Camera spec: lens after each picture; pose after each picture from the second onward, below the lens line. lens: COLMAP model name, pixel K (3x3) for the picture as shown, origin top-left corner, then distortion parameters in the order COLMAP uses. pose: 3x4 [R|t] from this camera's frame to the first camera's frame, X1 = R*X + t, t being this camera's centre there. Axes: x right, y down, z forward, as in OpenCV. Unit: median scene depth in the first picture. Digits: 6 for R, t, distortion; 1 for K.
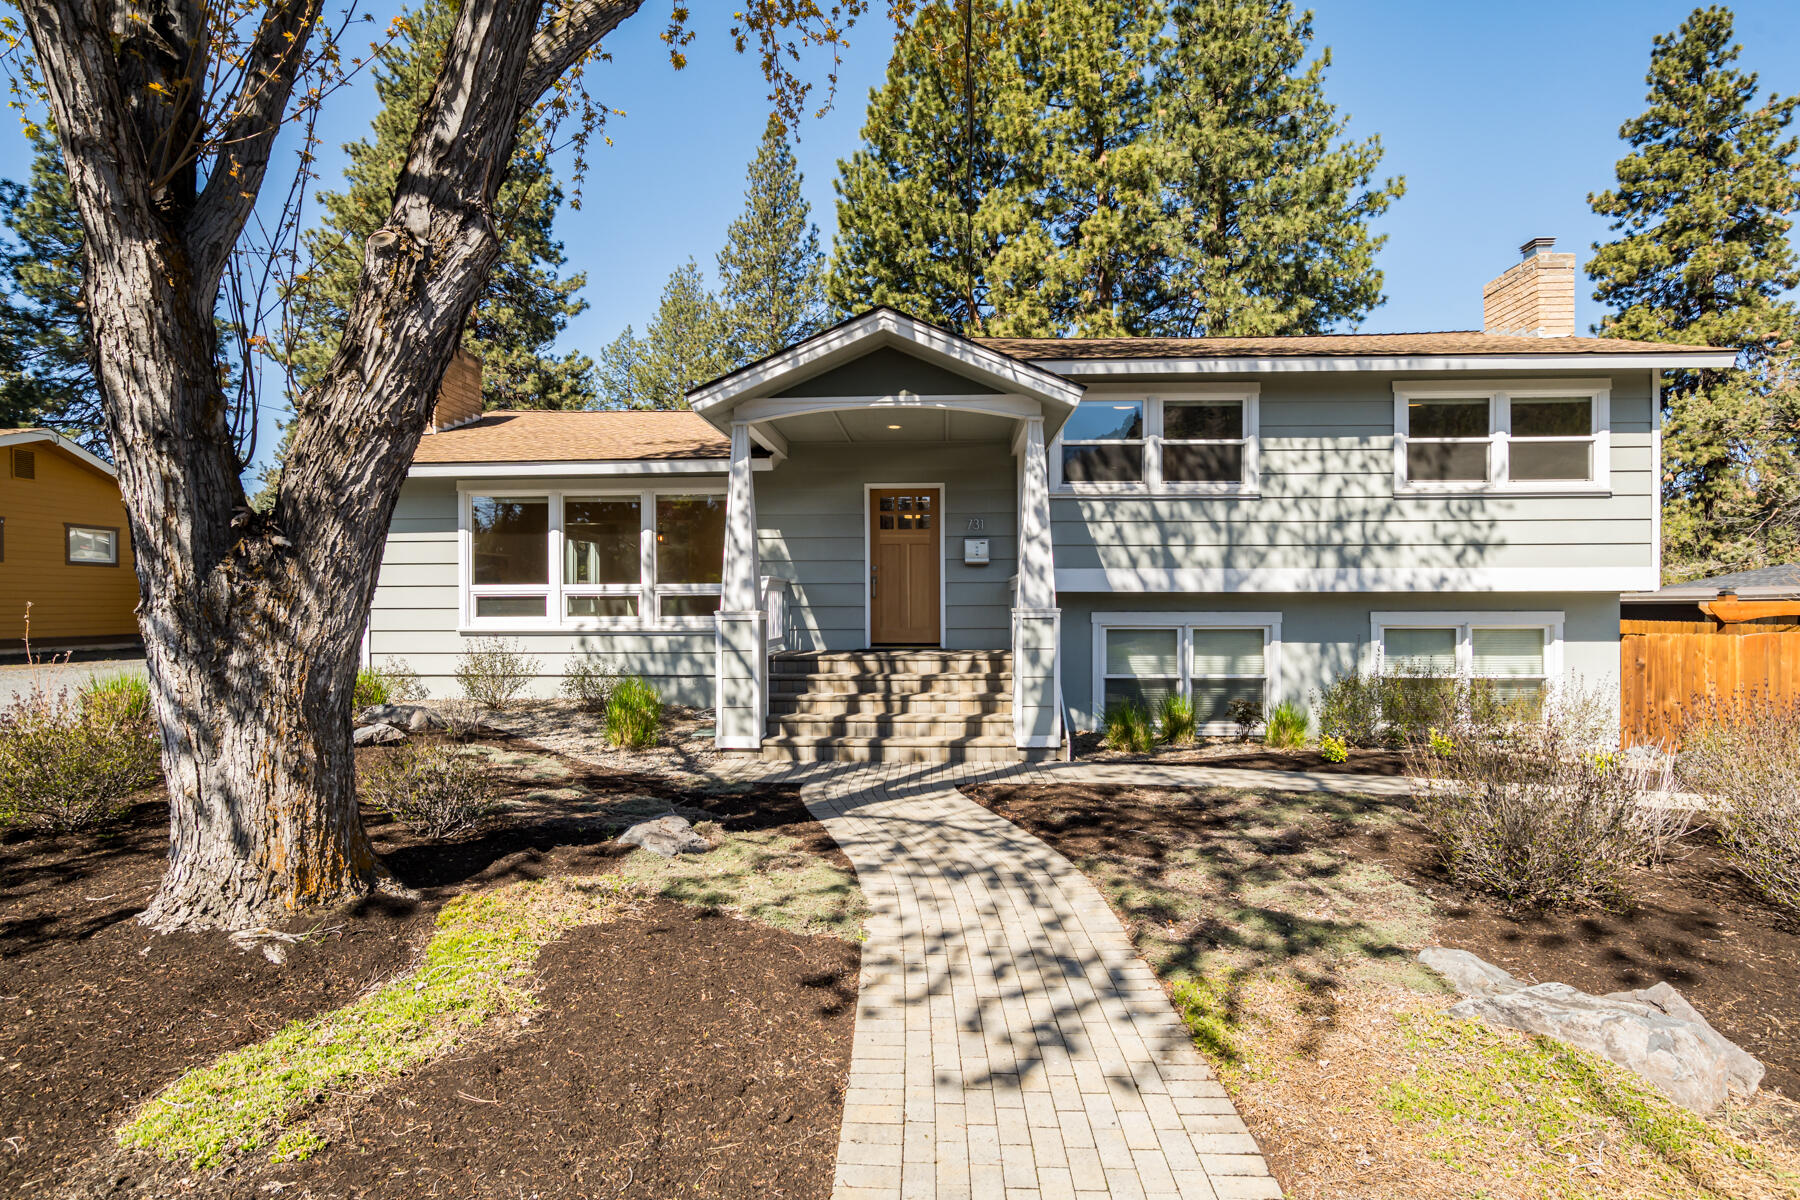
lens RADIAL K [[909.9, 0, 901.4], [0, 909.9, 596.8], [0, 0, 1]] dist [-0.017513, 0.007618]
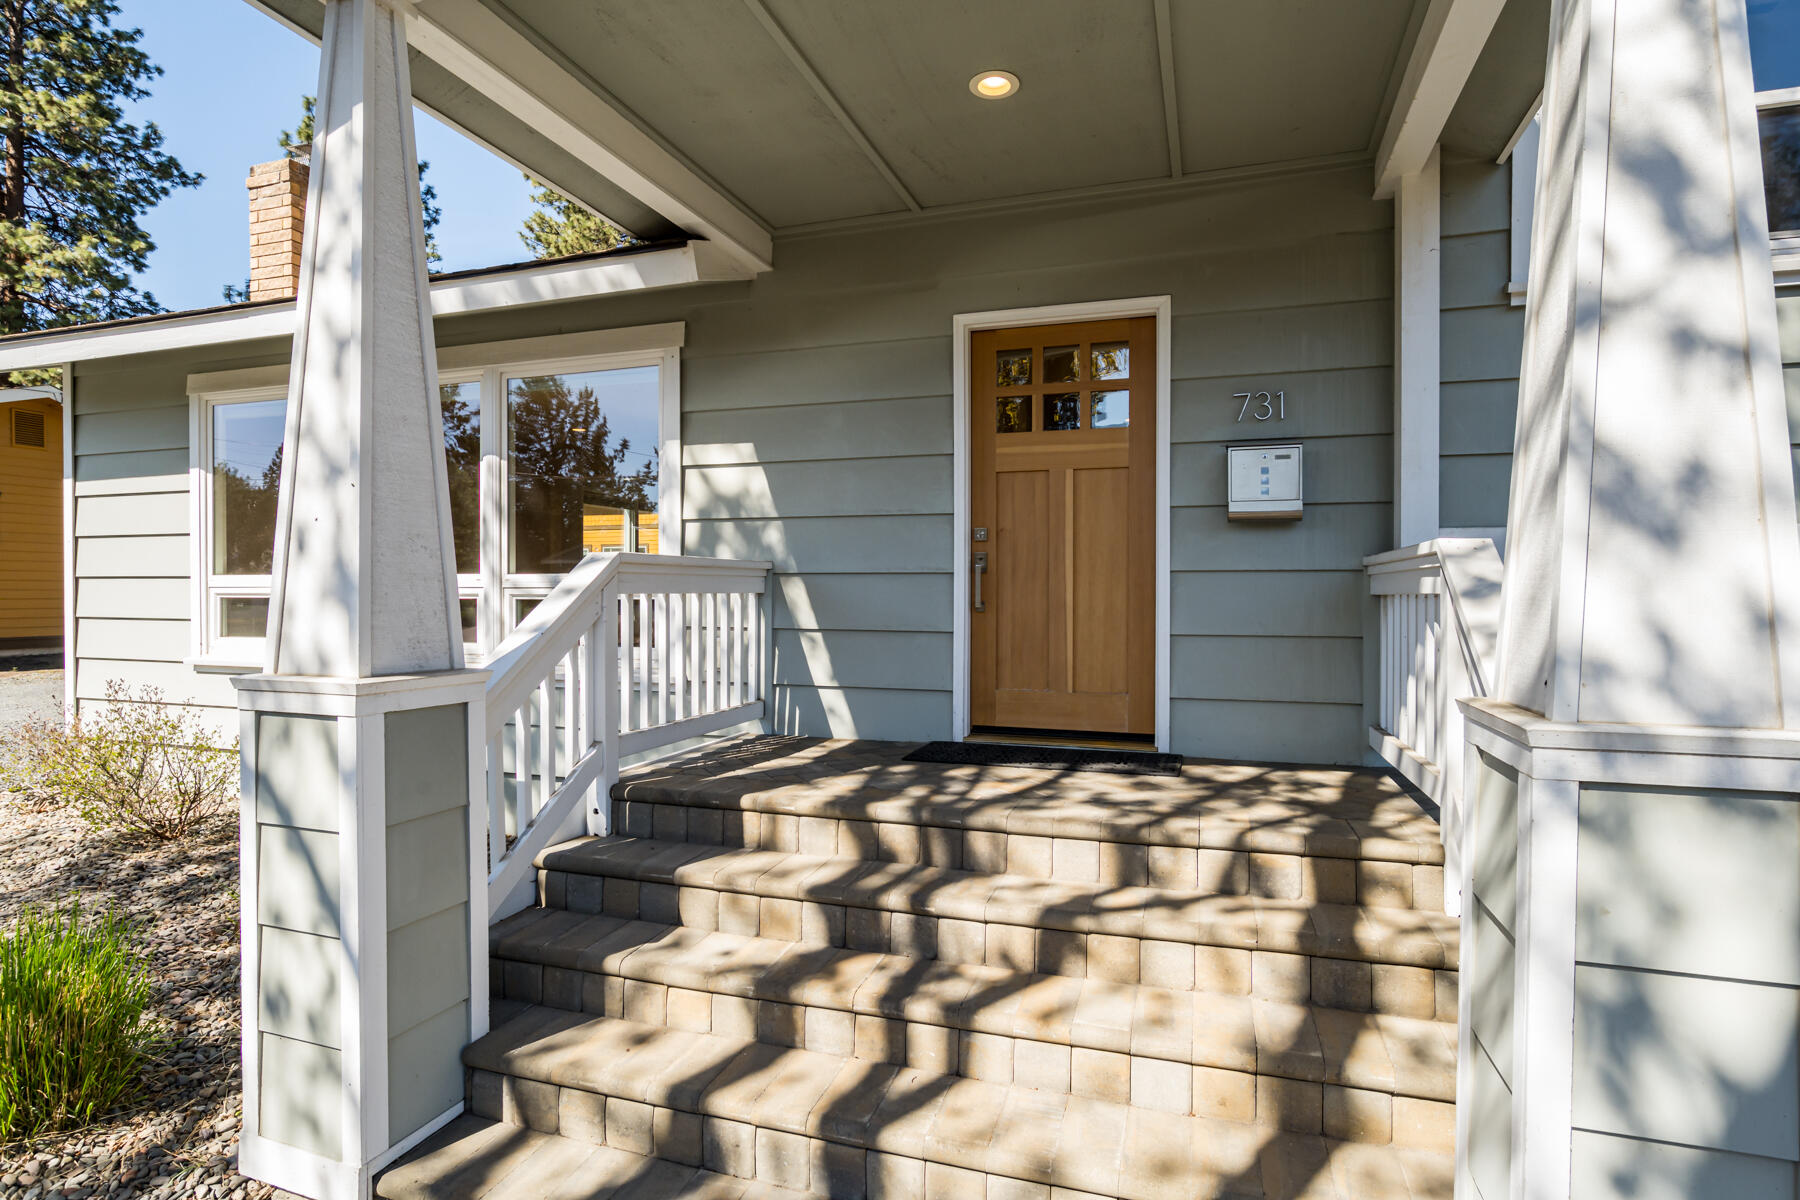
lens RADIAL K [[909.9, 0, 896.5], [0, 909.9, 602.6], [0, 0, 1]] dist [-0.017513, 0.007618]
pose [[0.956587, 0.010936, -0.291243, 0.054855], [-0.008563, 0.999919, 0.009422, -0.006219], [0.291323, -0.006519, 0.956603, 0.687901]]
